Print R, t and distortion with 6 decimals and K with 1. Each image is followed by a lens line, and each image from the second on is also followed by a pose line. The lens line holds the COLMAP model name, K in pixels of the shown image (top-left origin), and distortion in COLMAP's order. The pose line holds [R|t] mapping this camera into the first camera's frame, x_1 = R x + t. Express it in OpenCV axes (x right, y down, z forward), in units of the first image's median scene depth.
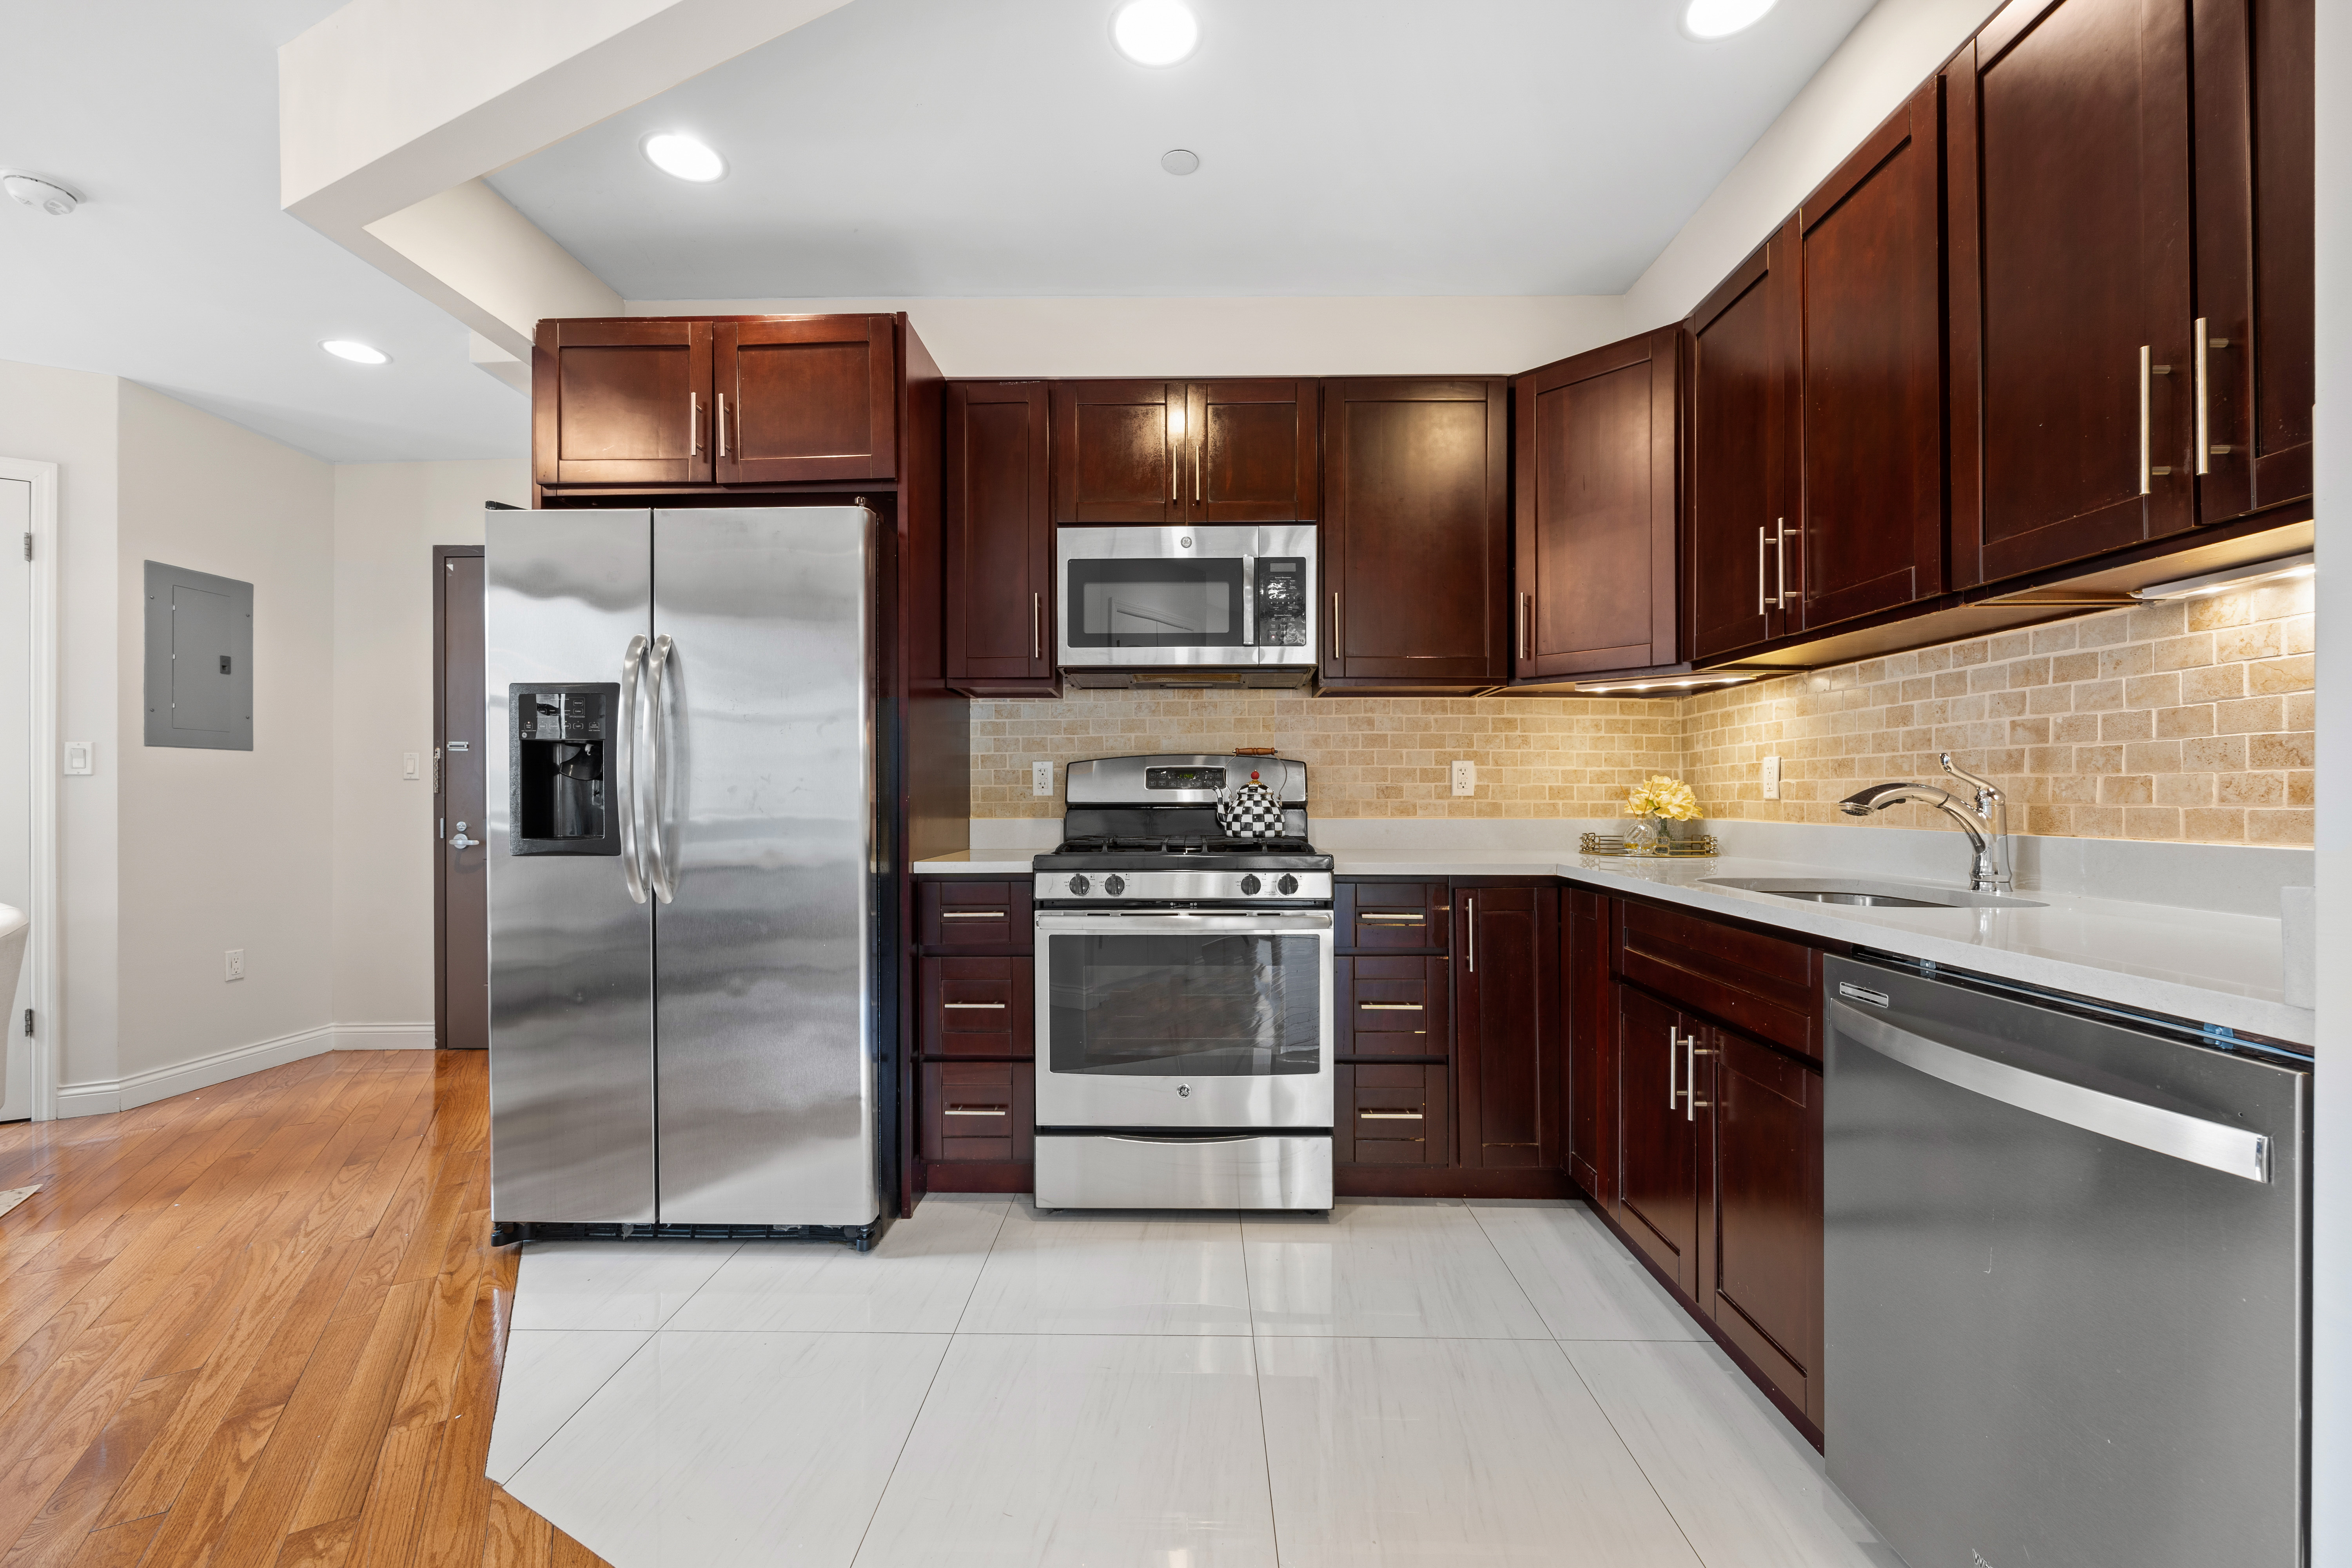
lens RADIAL K [[959.9, 0, 1228.1], [0, 959.9, 795.7], [0, 0, 1]] dist [-0.004466, 0.000177]
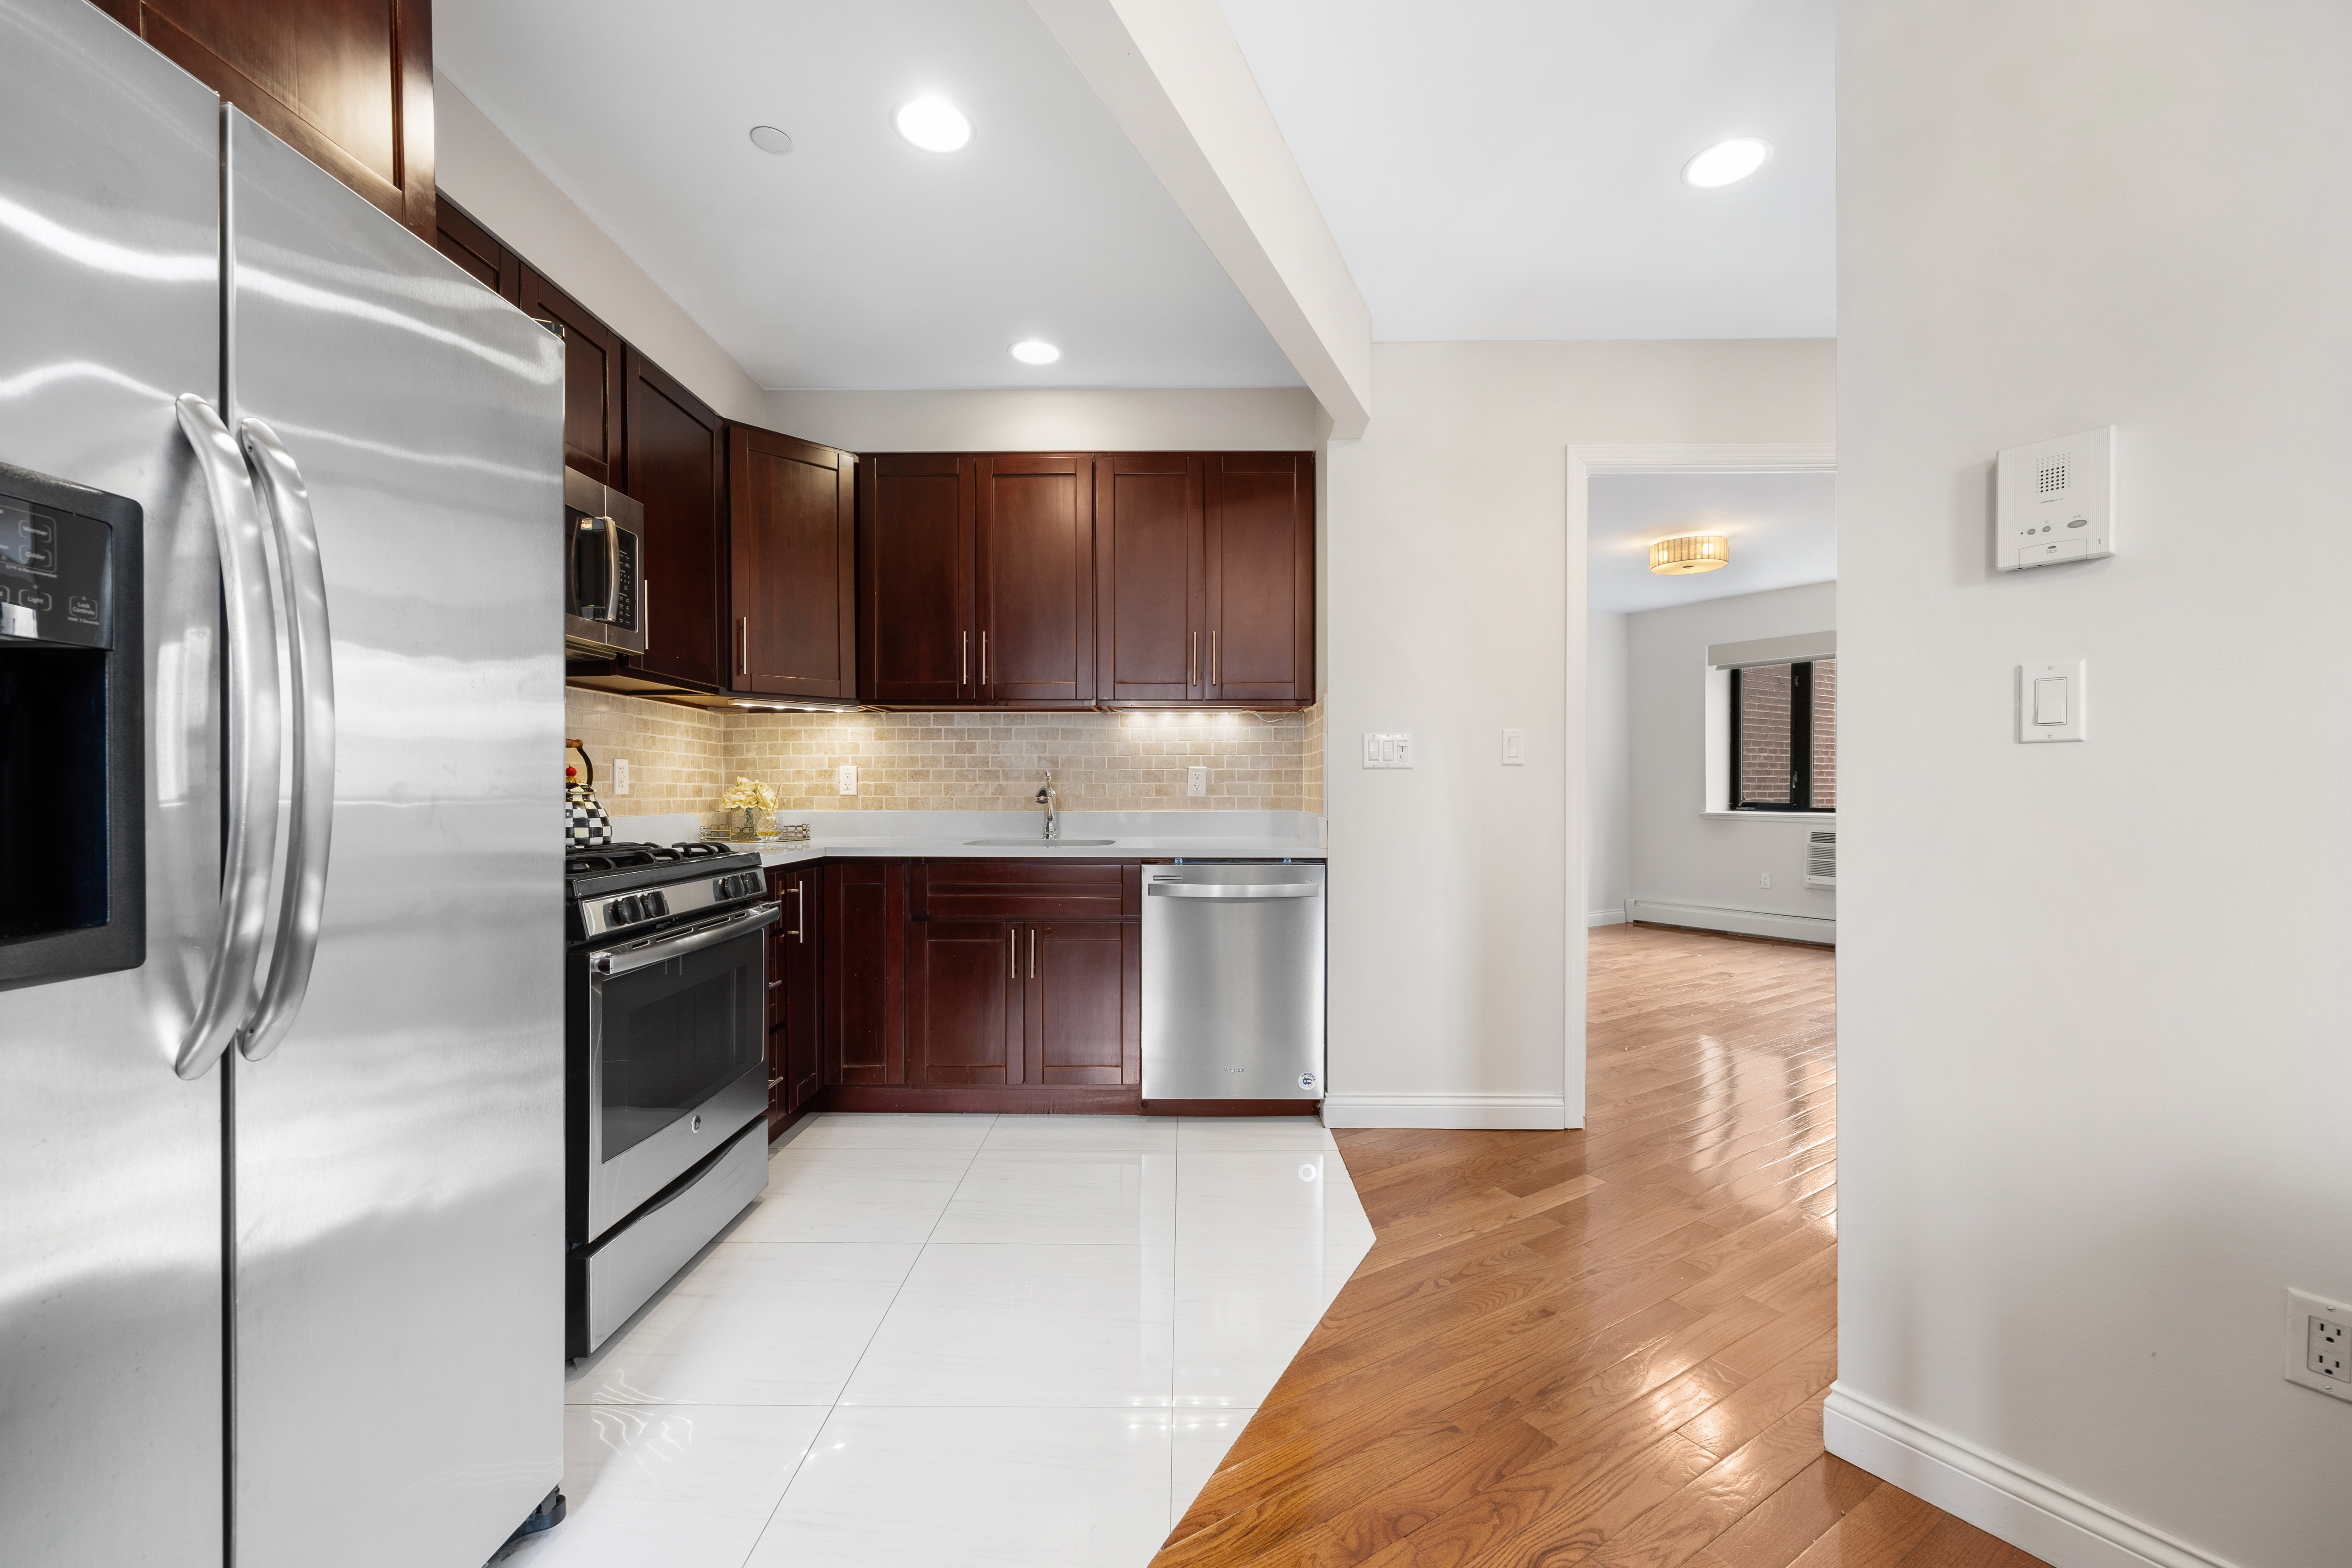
lens RADIAL K [[959.9, 0, 1161.1], [0, 959.9, 797.3], [0, 0, 1]] dist [-0.004466, 0.000177]
pose [[0.000137, -0.010970, 0.999940, -0.891952], [0.000840, 0.999939, 0.010970, -0.008870], [-1.000000, 0.000838, 0.000146, 0.531232]]
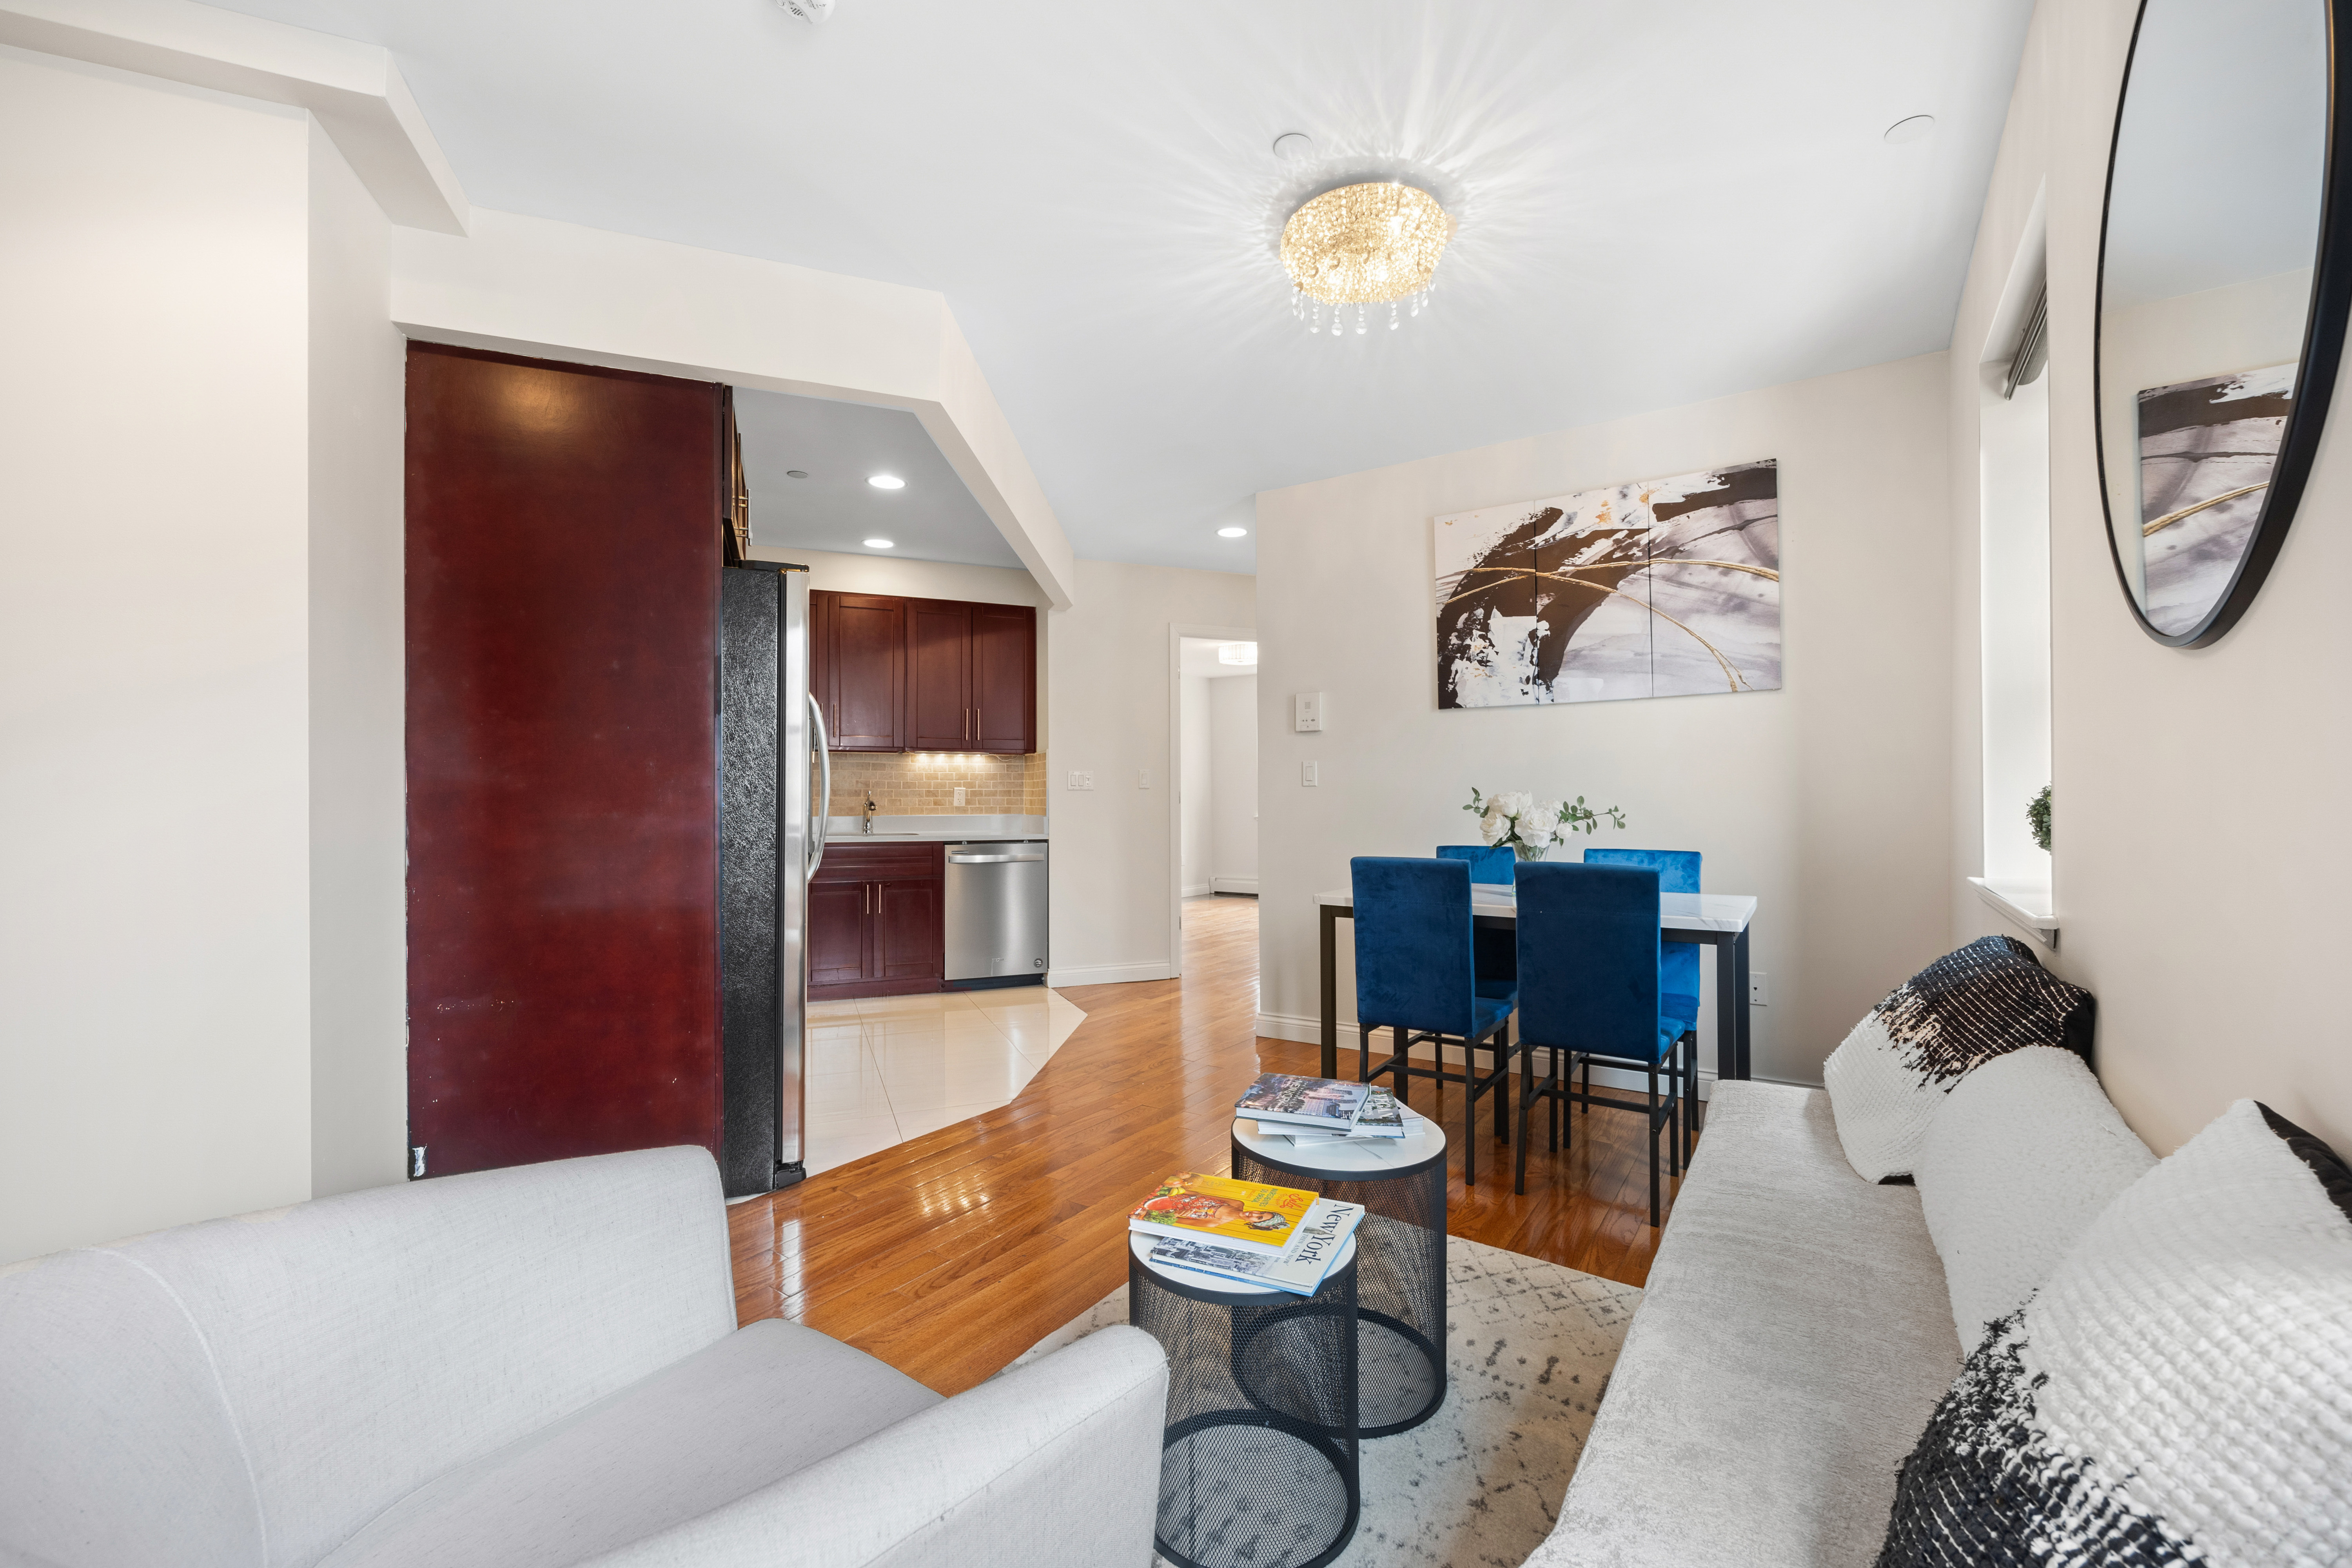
lens RADIAL K [[959.9, 0, 1176.6], [0, 959.9, 793.0], [0, 0, 1]] dist [-0.004466, 0.000177]
pose [[-0.393138, 0.003968, 0.919471, -1.832553], [0.003538, 0.999990, -0.002802, -0.017937], [-0.919473, 0.002151, -0.393148, 0.921790]]
